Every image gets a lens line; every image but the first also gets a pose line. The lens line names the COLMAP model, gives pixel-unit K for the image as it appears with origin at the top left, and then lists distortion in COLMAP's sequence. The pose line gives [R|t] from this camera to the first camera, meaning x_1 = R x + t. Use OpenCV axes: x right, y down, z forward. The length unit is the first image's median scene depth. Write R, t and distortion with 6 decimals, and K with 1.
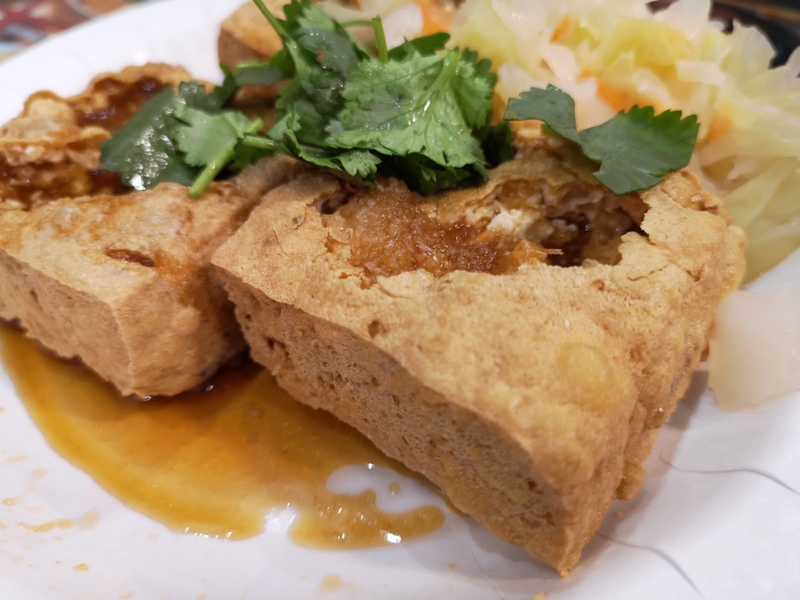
lens RADIAL K [[670.1, 0, 400.0], [0, 670.1, 300.0], [0, 0, 1]] dist [-0.005390, -0.091880]
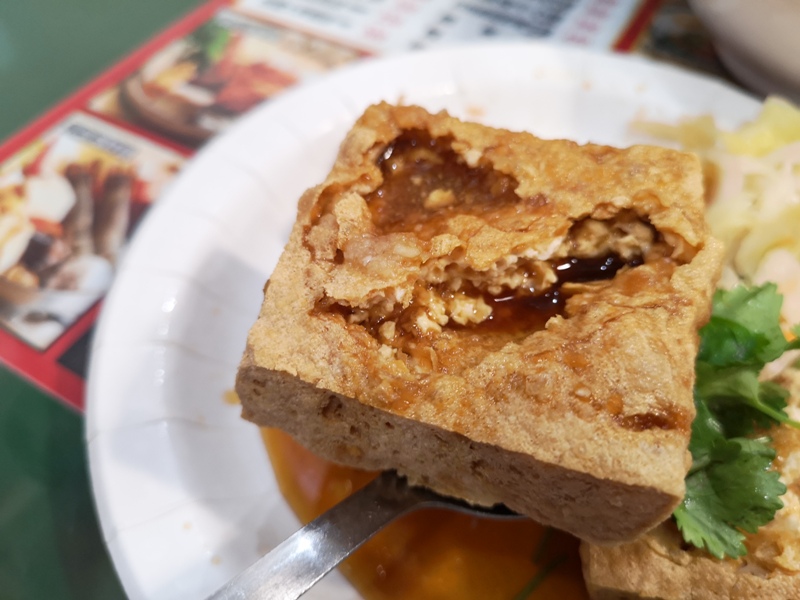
lens RADIAL K [[656.6, 0, 400.0], [0, 656.6, 300.0], [0, 0, 1]] dist [-0.002638, -0.063412]
pose [[0.968903, -0.195508, 0.151667, -0.842280], [0.161348, 0.963906, 0.211782, -0.465825], [-0.187598, -0.180725, 0.965477, 0.279245]]
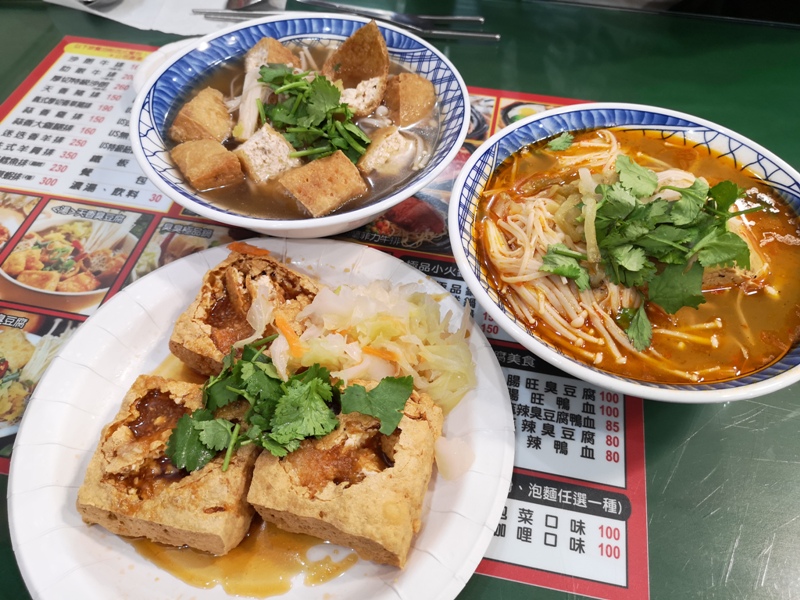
lens RADIAL K [[630.5, 0, 400.0], [0, 630.5, 300.0], [0, 0, 1]] dist [0.034251, -0.061718]
pose [[0.931200, -0.269122, 0.245845, -0.130308], [0.237790, 0.959686, 0.149861, -1.060807], [-0.276265, -0.081091, 0.957654, -1.484451]]
